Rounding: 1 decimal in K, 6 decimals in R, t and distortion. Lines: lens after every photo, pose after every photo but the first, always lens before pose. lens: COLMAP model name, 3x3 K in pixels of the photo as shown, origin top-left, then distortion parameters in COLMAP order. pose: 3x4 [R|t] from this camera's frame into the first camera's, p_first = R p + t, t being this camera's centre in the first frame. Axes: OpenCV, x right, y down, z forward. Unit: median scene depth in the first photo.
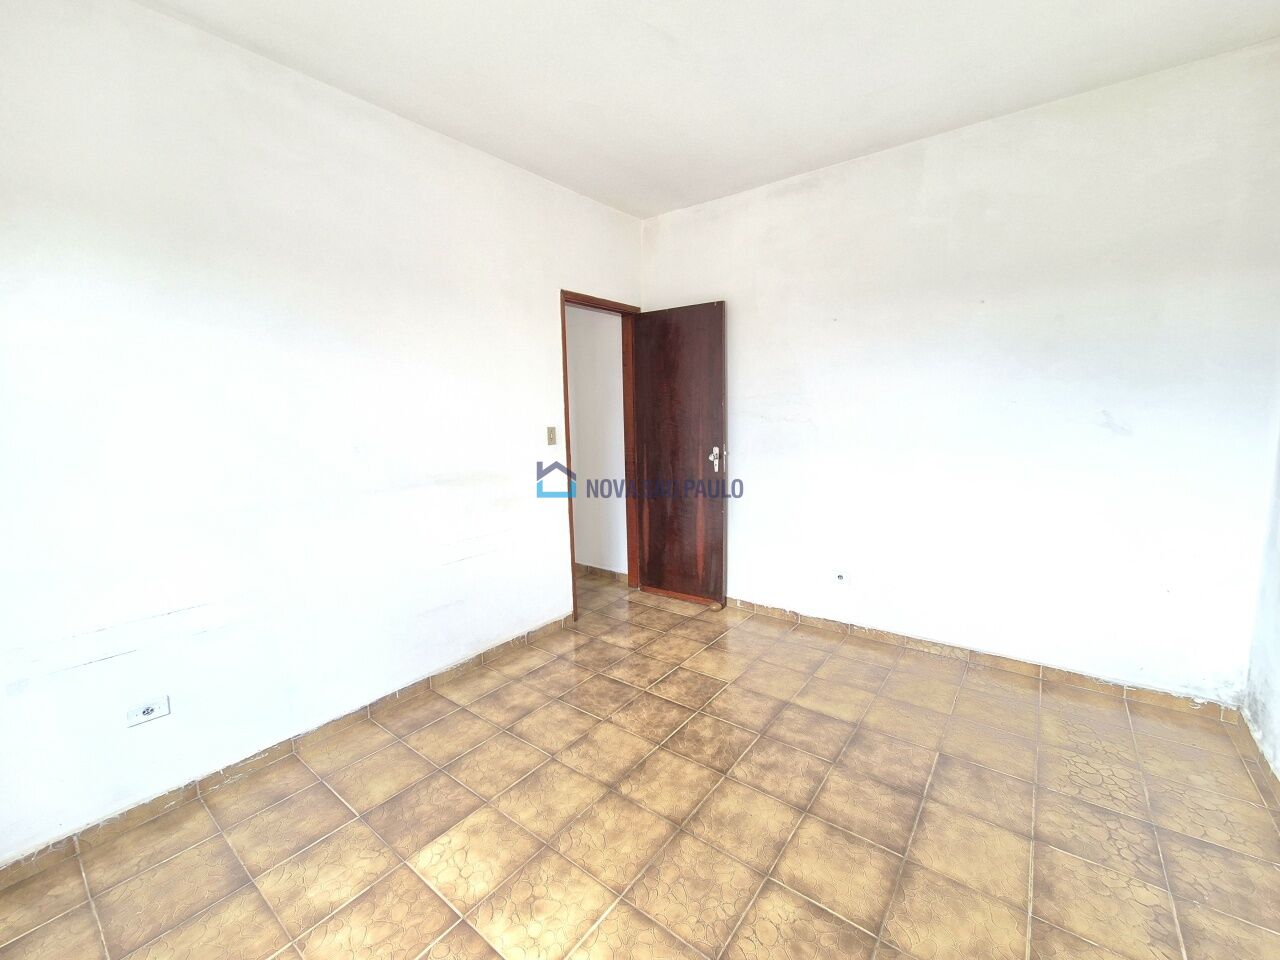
lens RADIAL K [[527.0, 0, 636.5], [0, 527.0, 478.7], [0, 0, 1]] dist [0.000294, 0.000452]
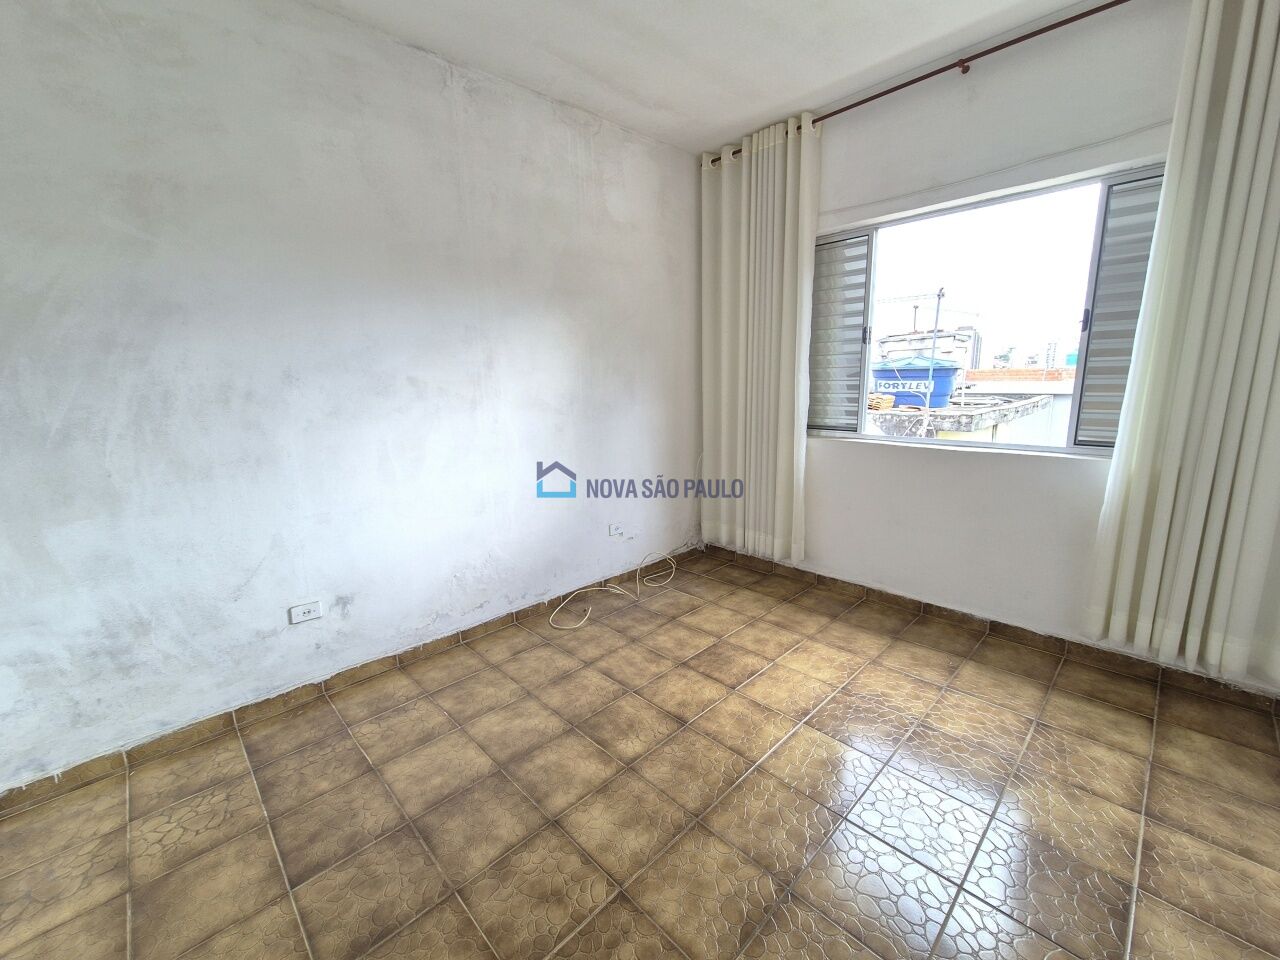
lens RADIAL K [[527.0, 0, 636.5], [0, 527.0, 478.7], [0, 0, 1]] dist [0.000294, 0.000452]
pose [[-0.988990, 0.021069, 0.146477, 0.041871], [0.066371, 0.947829, 0.311792, -0.181873], [-0.132266, 0.318081, -0.938792, 1.678196]]
